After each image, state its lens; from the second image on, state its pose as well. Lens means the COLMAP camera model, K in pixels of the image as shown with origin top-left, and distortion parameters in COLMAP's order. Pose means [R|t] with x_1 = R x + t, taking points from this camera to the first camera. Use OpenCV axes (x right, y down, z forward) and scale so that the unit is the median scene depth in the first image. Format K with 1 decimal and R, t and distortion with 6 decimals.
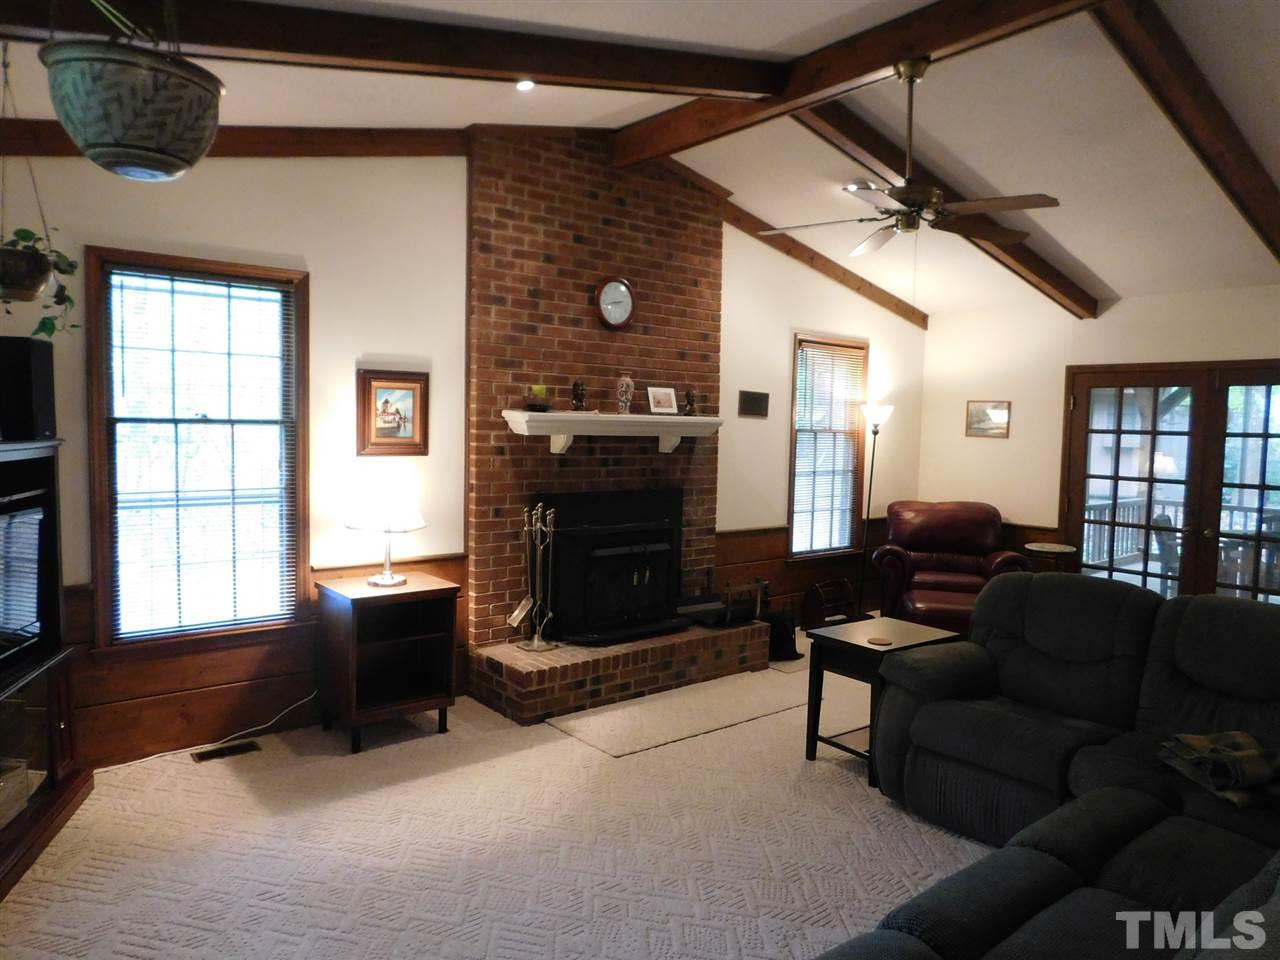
lens RADIAL K [[848.8, 0, 641.9], [0, 848.8, 480.3], [0, 0, 1]] dist [-0.074866, 0.059963]
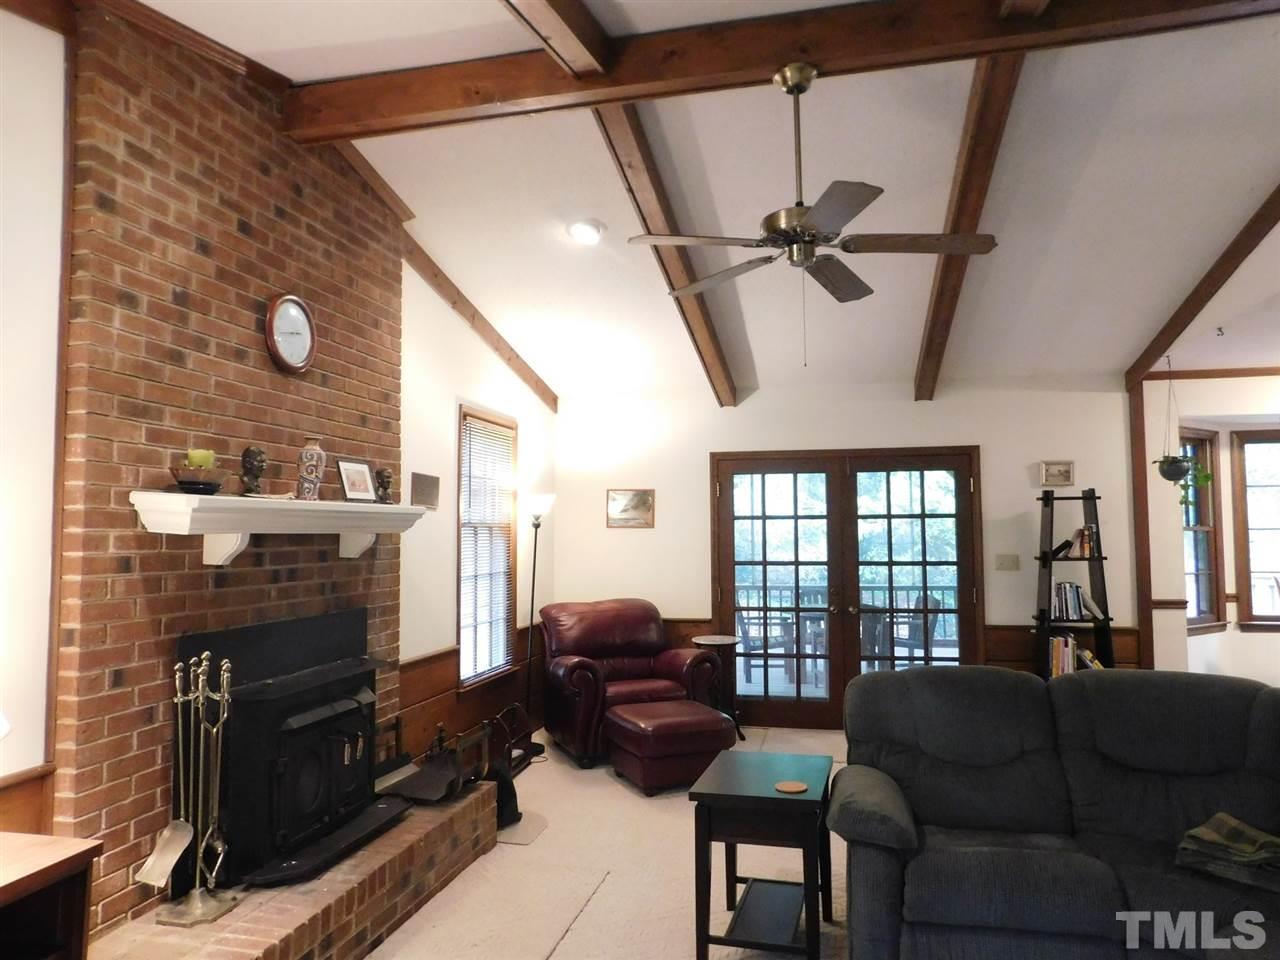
lens RADIAL K [[848.8, 0, 641.9], [0, 848.8, 480.3], [0, 0, 1]] dist [-0.074866, 0.059963]
pose [[0.796363, 0.008400, 0.604760, -0.212869], [0.065766, 0.992772, -0.100390, -0.011883], [-0.601232, 0.119720, 0.790055, 0.335559]]
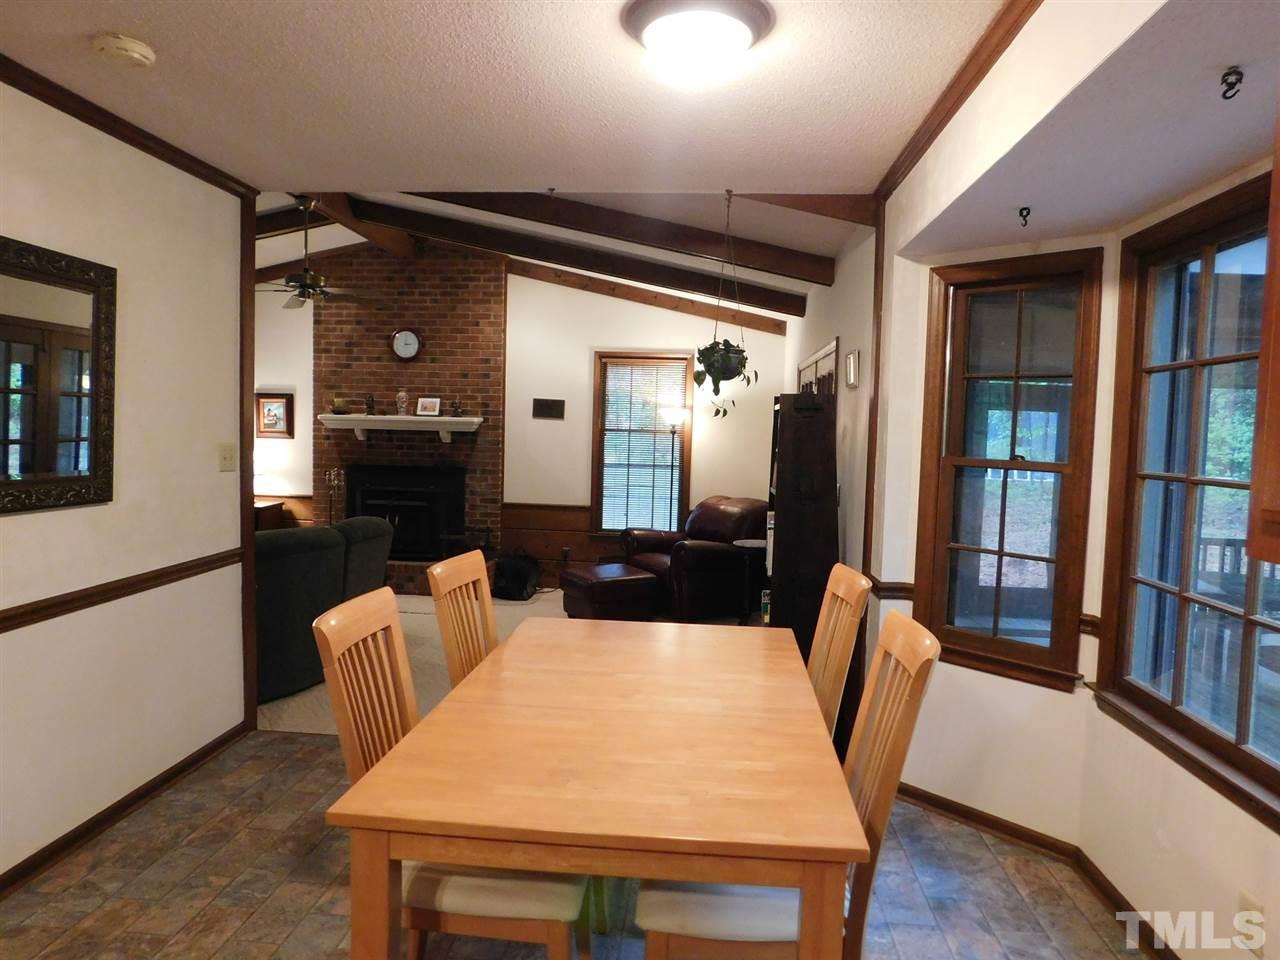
lens RADIAL K [[848.8, 0, 641.9], [0, 848.8, 480.3], [0, 0, 1]] dist [-0.074866, 0.059963]
pose [[0.718905, 0.039245, -0.694000, 1.392344], [-0.056933, 0.998375, -0.002519, 0.019026], [0.692773, 0.041322, 0.719971, 0.199635]]
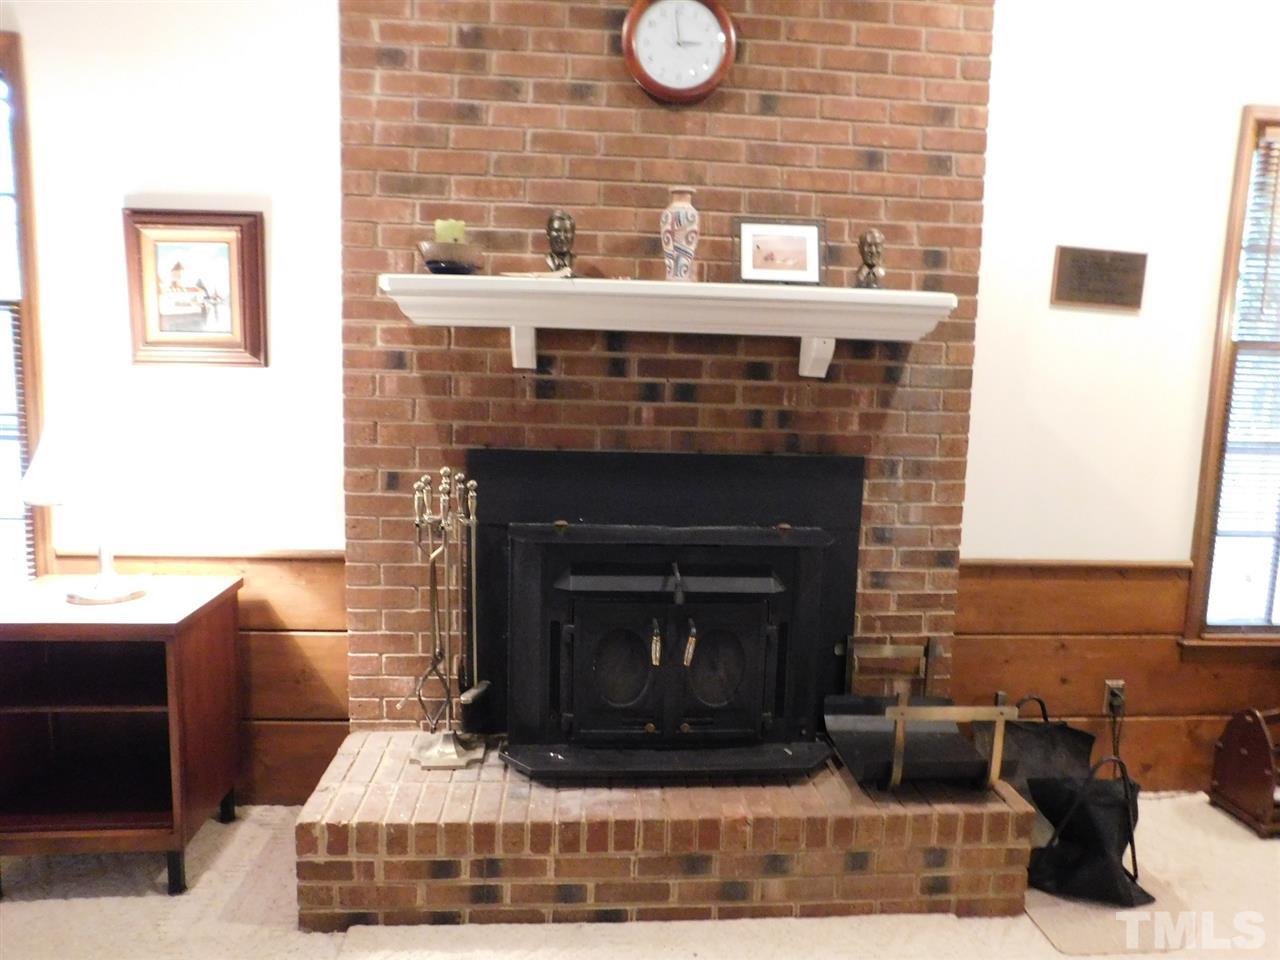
lens RADIAL K [[848.8, 0, 641.9], [0, 848.8, 480.3], [0, 0, 1]] dist [-0.074866, 0.059963]
pose [[0.819831, 0.067236, -0.568644, 0.230797], [-0.047692, 0.997650, 0.049202, 0.004912], [0.570615, -0.013218, 0.821111, 0.625199]]
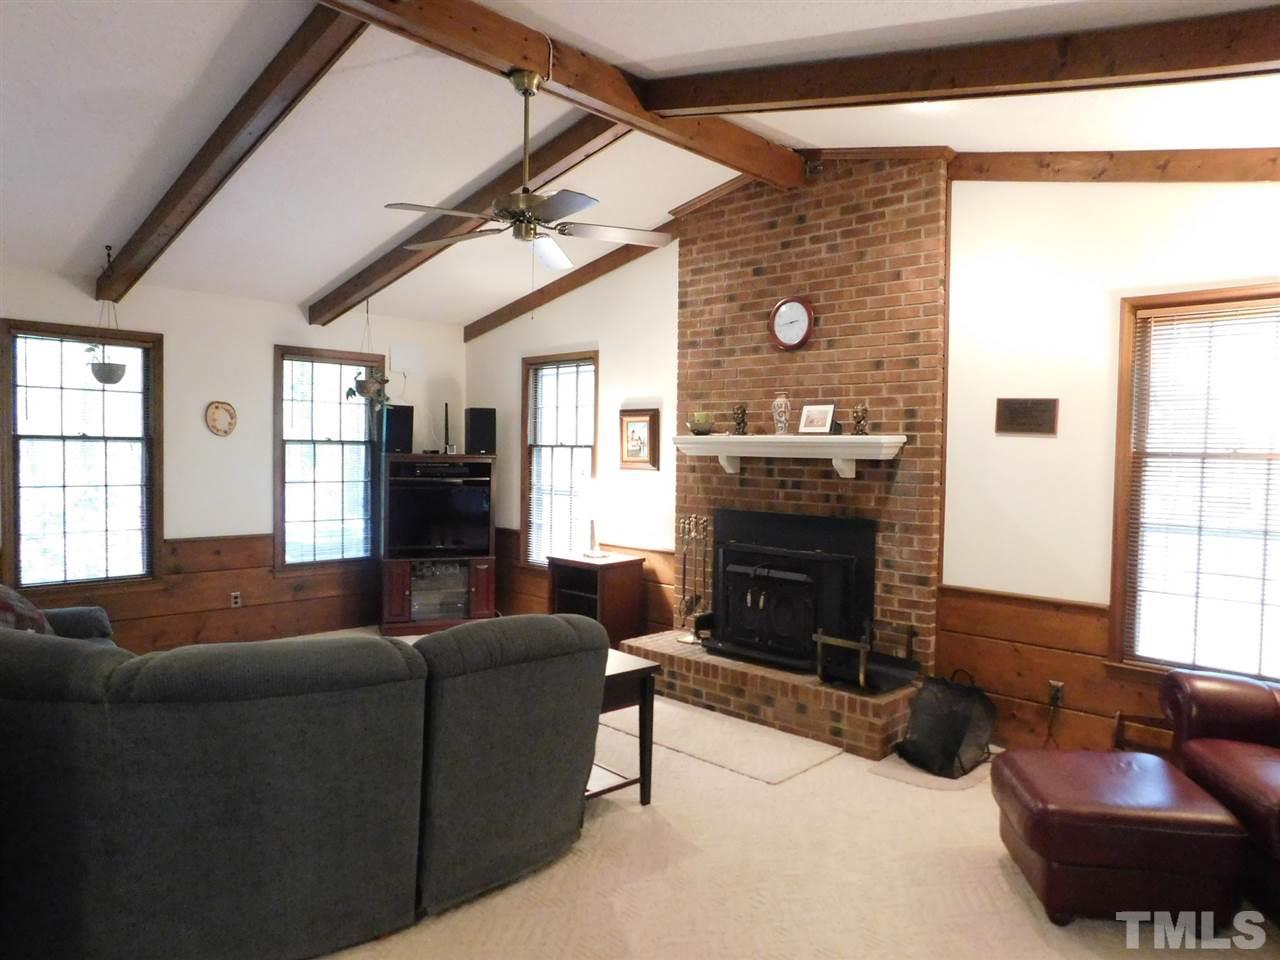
lens RADIAL K [[848.8, 0, 641.9], [0, 848.8, 480.3], [0, 0, 1]] dist [-0.074866, 0.059963]
pose [[0.109731, 0.015908, -0.993834, 0.951558], [-0.079772, 0.996788, 0.007147, -0.020399], [0.990755, 0.078496, 0.110648, 0.746906]]
